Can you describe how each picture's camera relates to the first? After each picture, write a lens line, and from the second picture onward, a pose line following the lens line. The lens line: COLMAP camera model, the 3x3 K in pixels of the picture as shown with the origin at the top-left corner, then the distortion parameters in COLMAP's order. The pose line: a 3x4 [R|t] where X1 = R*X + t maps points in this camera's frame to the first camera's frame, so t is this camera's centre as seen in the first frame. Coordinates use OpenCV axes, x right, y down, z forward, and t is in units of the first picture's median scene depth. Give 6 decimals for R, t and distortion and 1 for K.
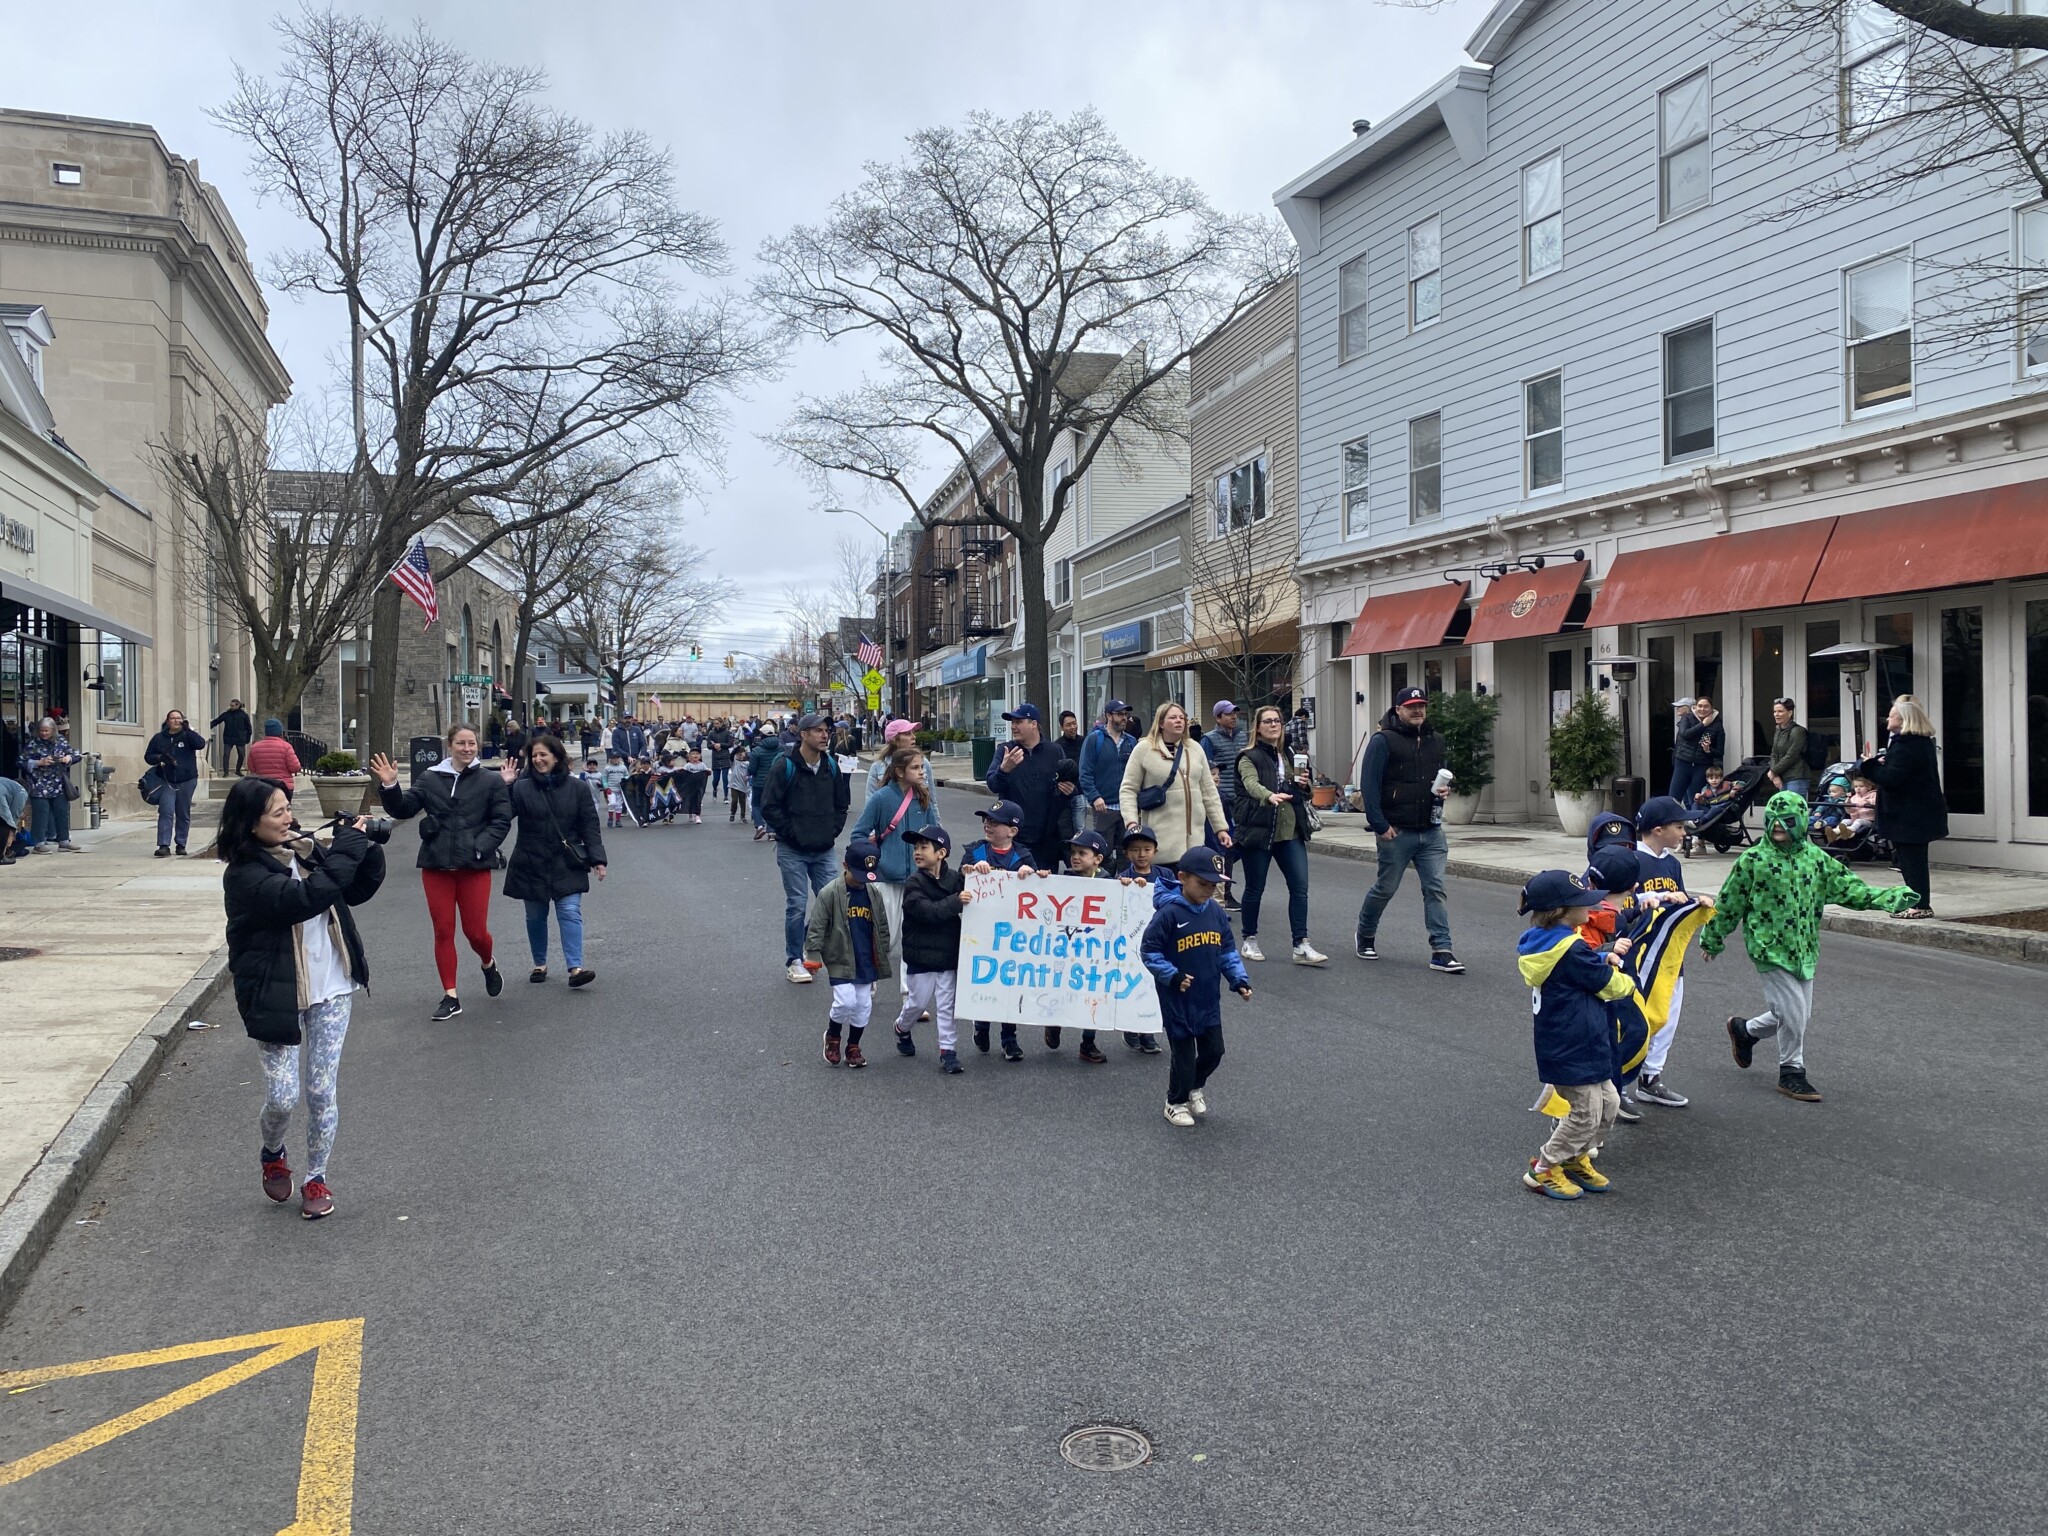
lens RADIAL K [[1543.6, 0, 1019.6], [0, 1543.6, 745.5], [0, 0, 1]] dist [0.155836, -0.191296]
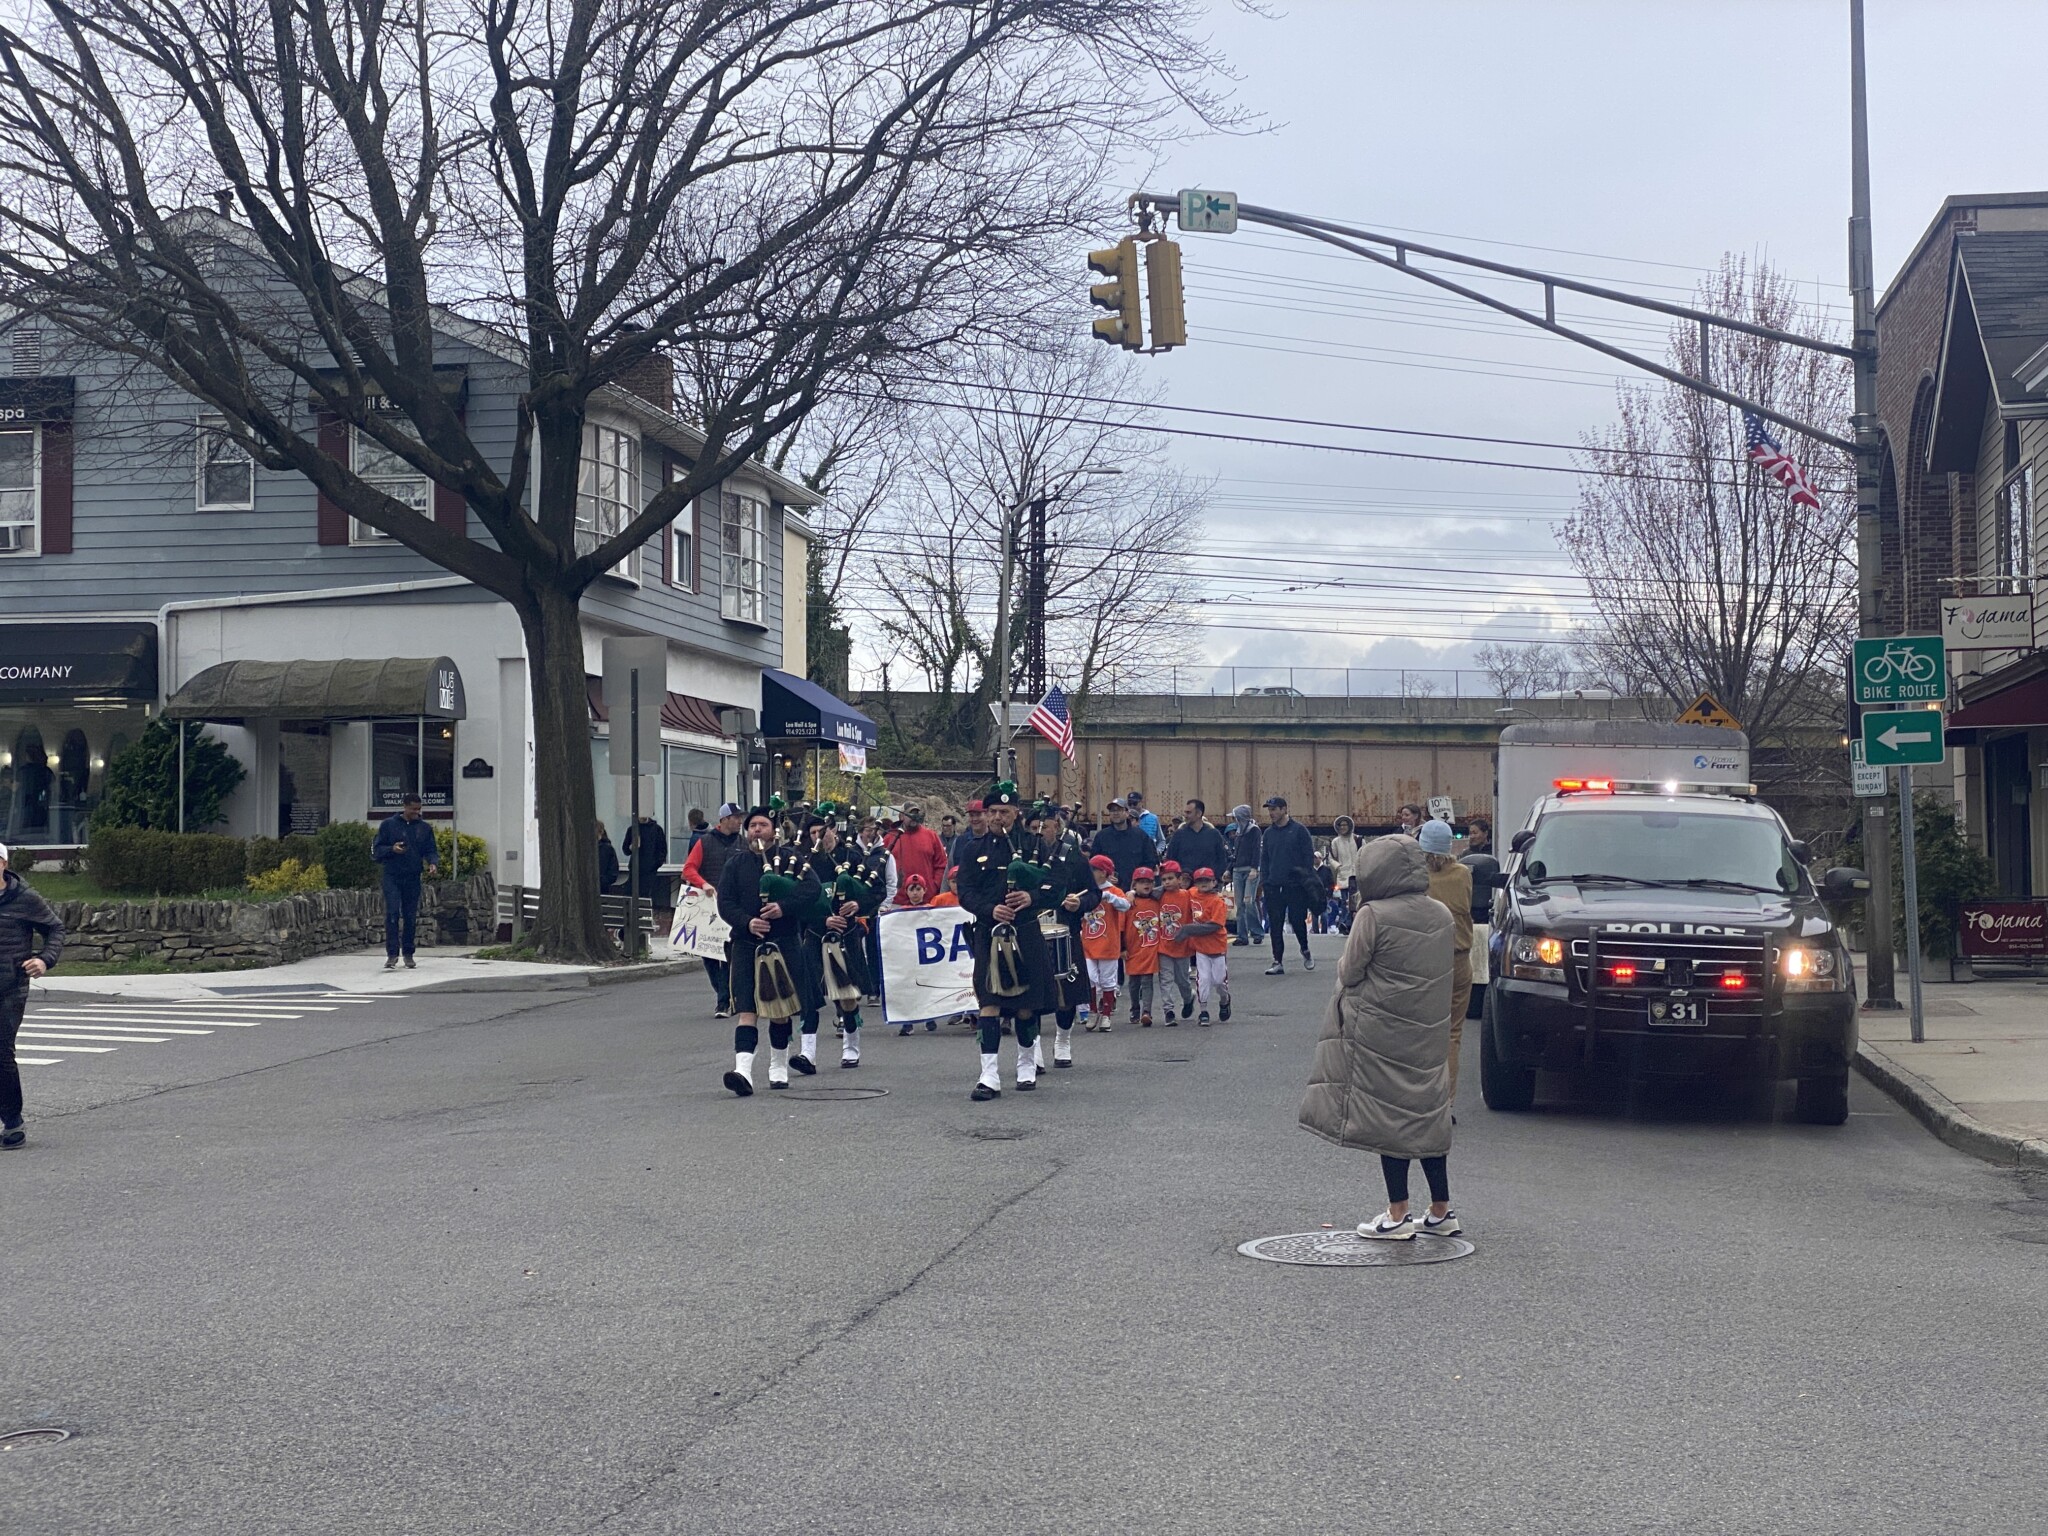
lens RADIAL K [[3037.0, 0, 1024.0], [0, 3037.0, 768.0], [0, 0, 1]] dist [0.138051, -0.021943]
pose [[0.939218, -0.007255, -0.343244, -0.336587], [-0.002559, 0.999601, -0.028131, -0.040843], [0.343311, 0.027300, 0.938825, 2.209068]]
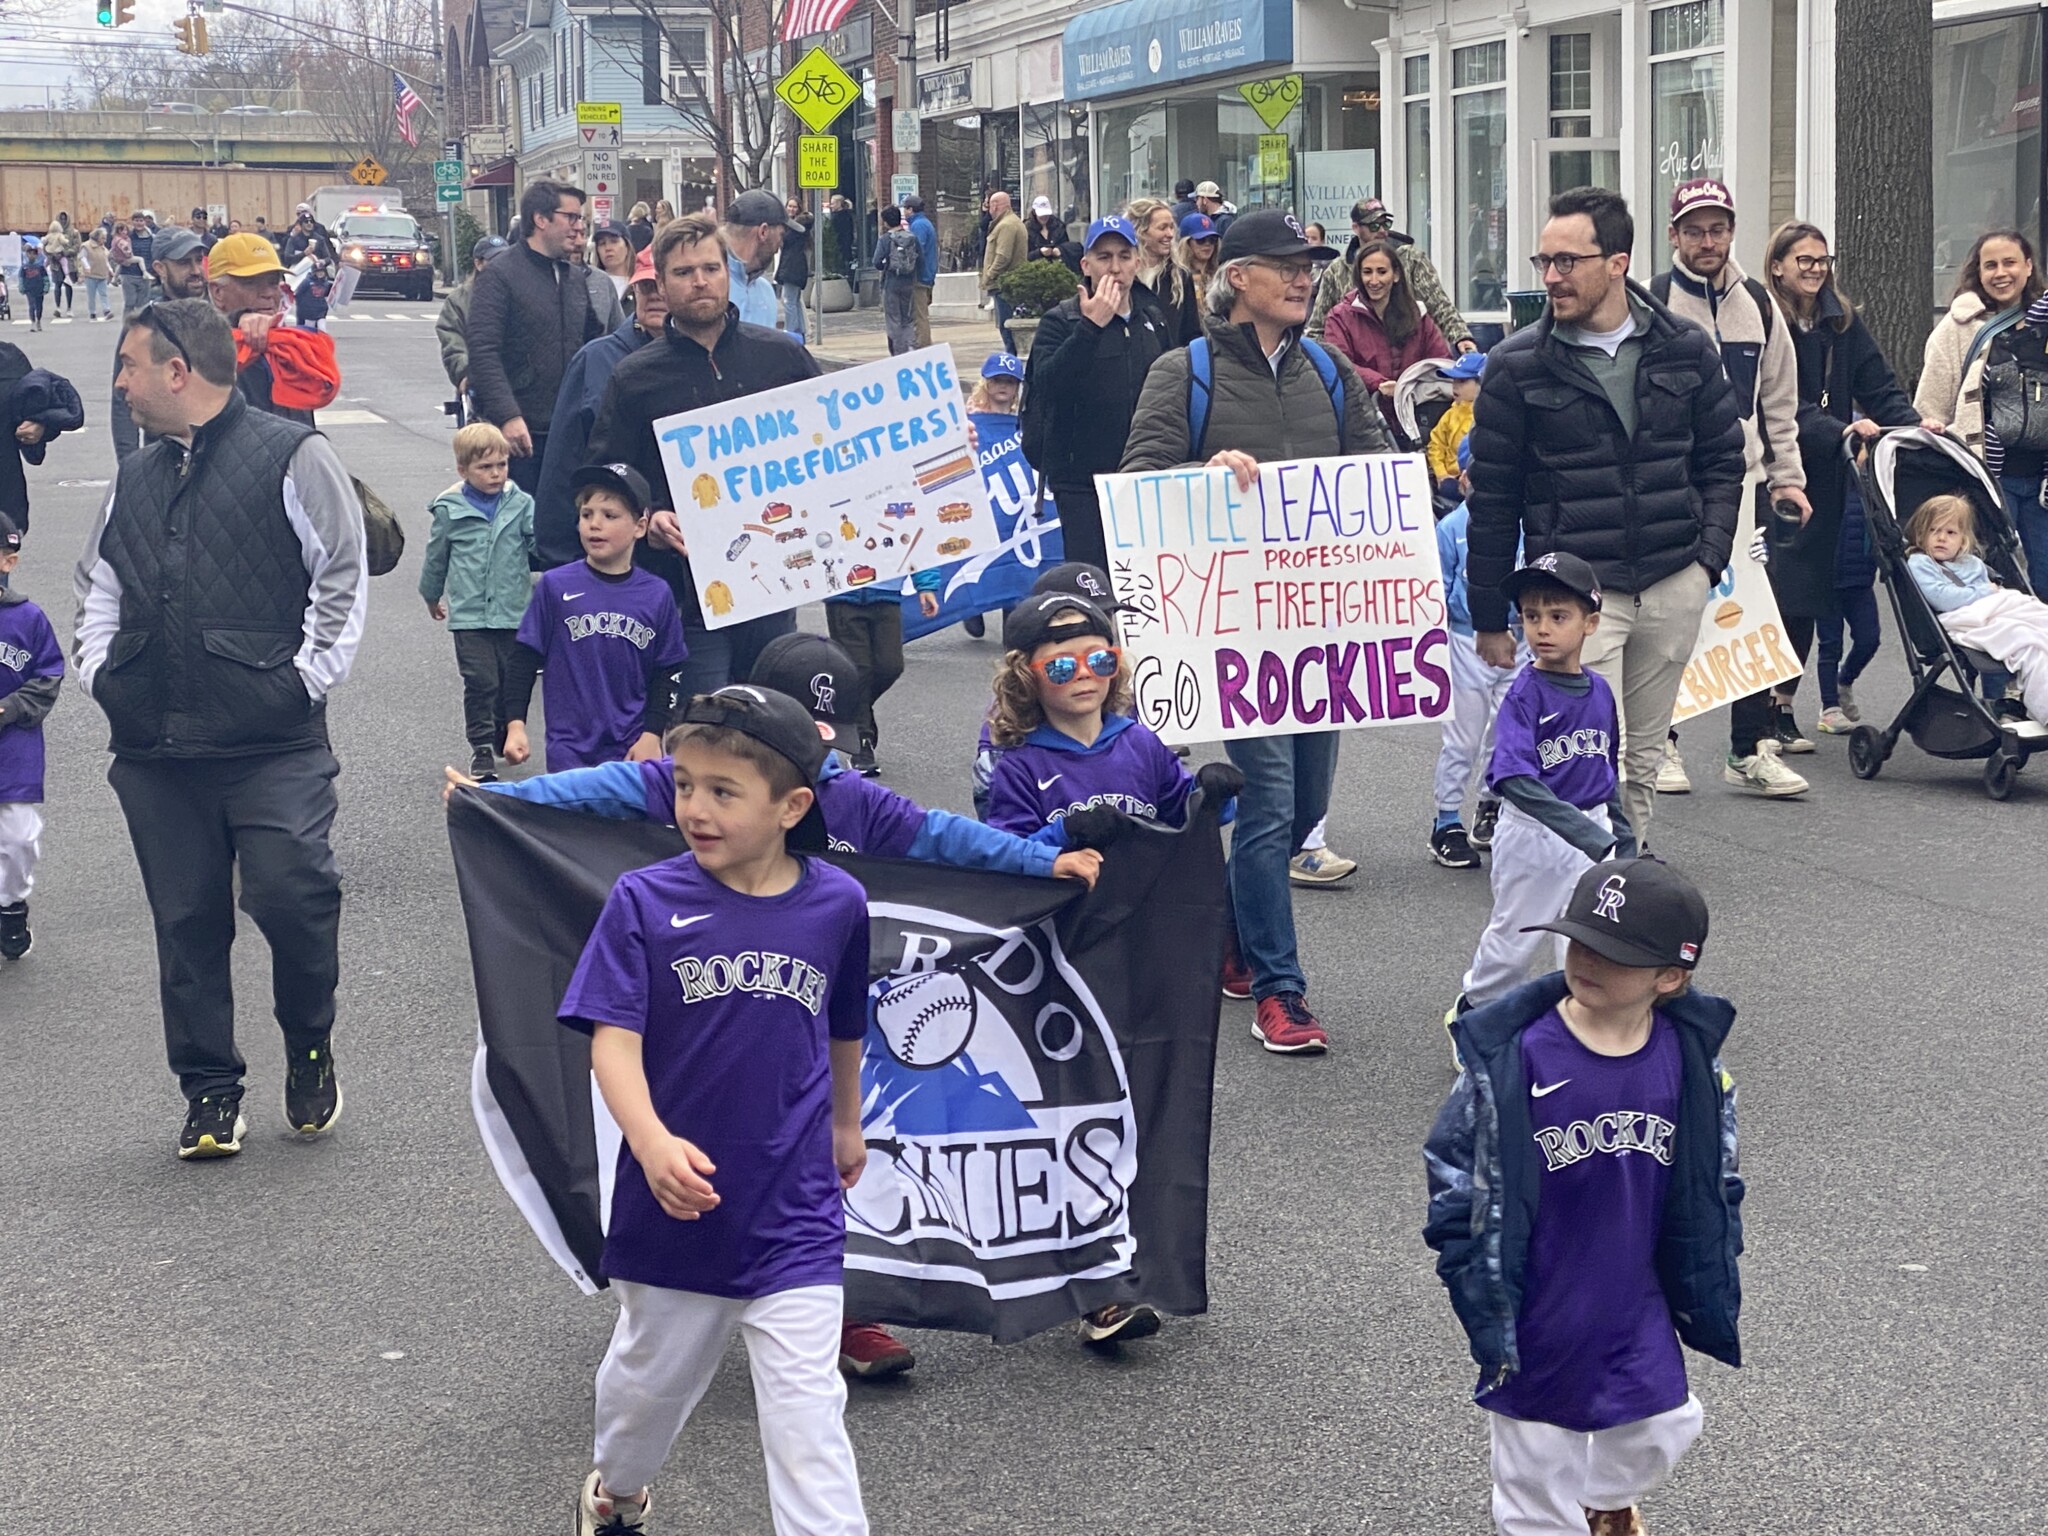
lens RADIAL K [[4354.3, 0, 1024.0], [0, 4354.3, 768.0], [0, 0, 1]] dist [0.048996, 1.005924]
pose [[0.999406, -0.008556, 0.033384, -0.136488], [0.004879, 0.994062, 0.108703, -0.005510], [-0.034116, -0.108475, 0.993514, 0.257898]]
